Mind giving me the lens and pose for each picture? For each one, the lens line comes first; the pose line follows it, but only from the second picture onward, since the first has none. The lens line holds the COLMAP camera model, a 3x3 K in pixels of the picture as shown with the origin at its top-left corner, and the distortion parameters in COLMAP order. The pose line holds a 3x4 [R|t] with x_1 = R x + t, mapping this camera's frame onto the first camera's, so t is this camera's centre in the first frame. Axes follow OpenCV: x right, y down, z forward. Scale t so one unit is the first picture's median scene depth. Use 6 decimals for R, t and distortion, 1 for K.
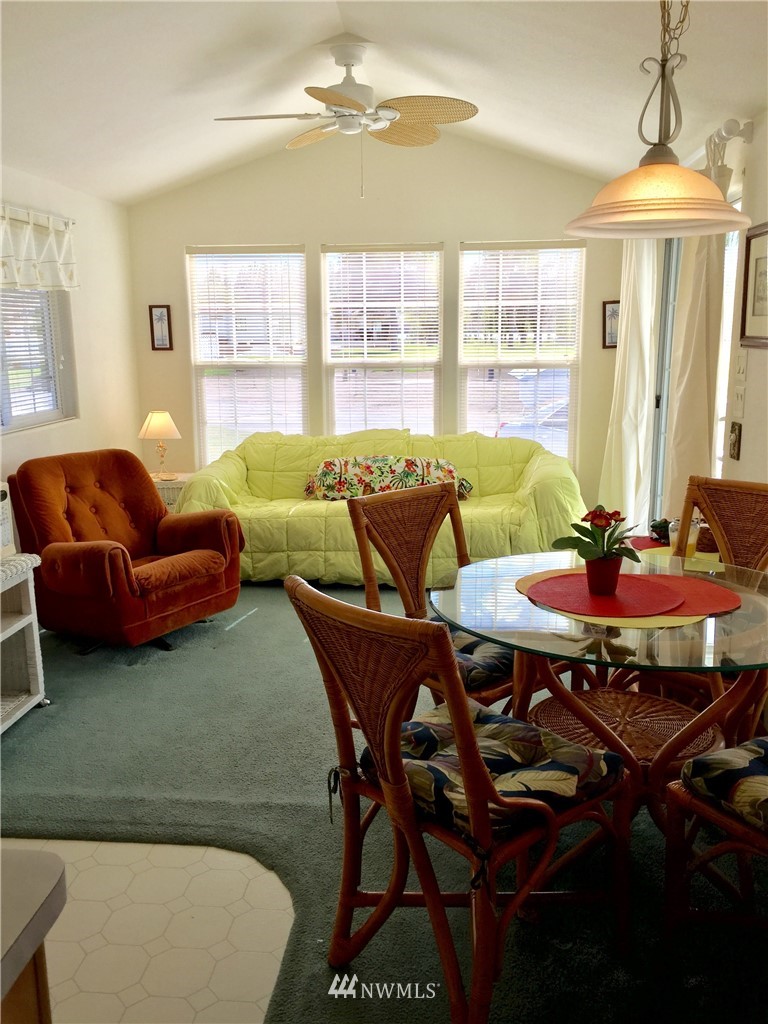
lens RADIAL K [[875.2, 0, 353.5], [0, 875.2, 489.3], [0, 0, 1]] dist [0.049436, -0.069050]
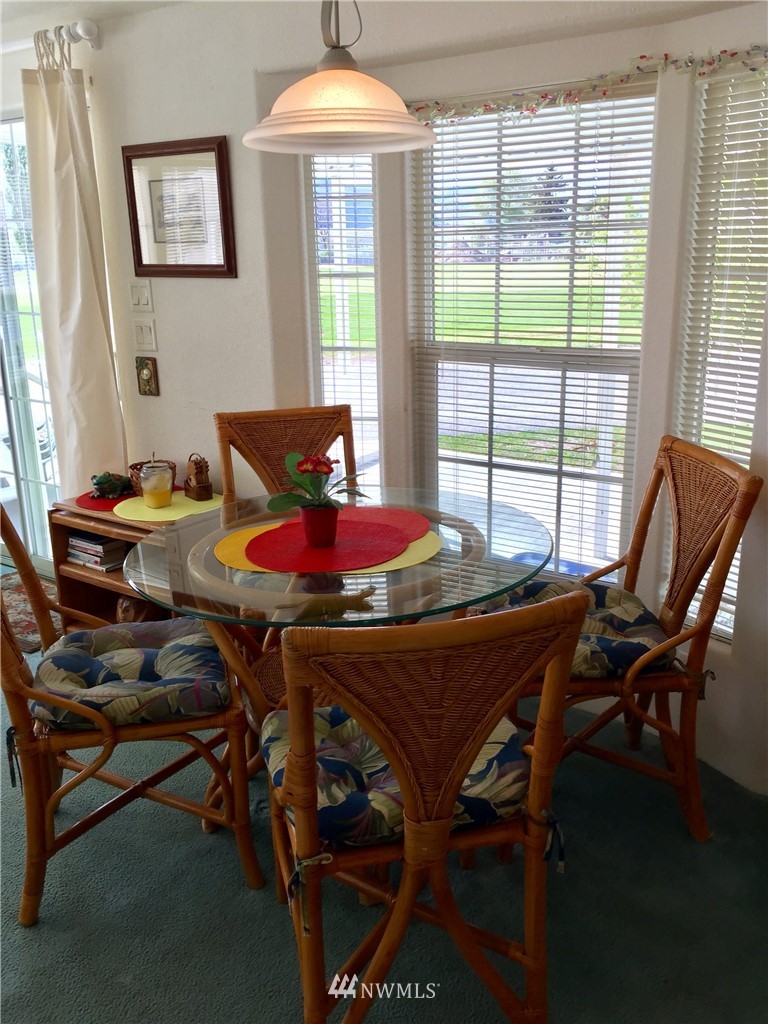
lens RADIAL K [[875.2, 0, 410.6], [0, 875.2, 495.5], [0, 0, 1]] dist [0.049436, -0.069050]
pose [[0.457148, -0.237585, 0.857070, -0.186941], [0.171080, 0.969154, 0.177404, -0.033024], [-0.872782, 0.065528, 0.483693, 0.196724]]
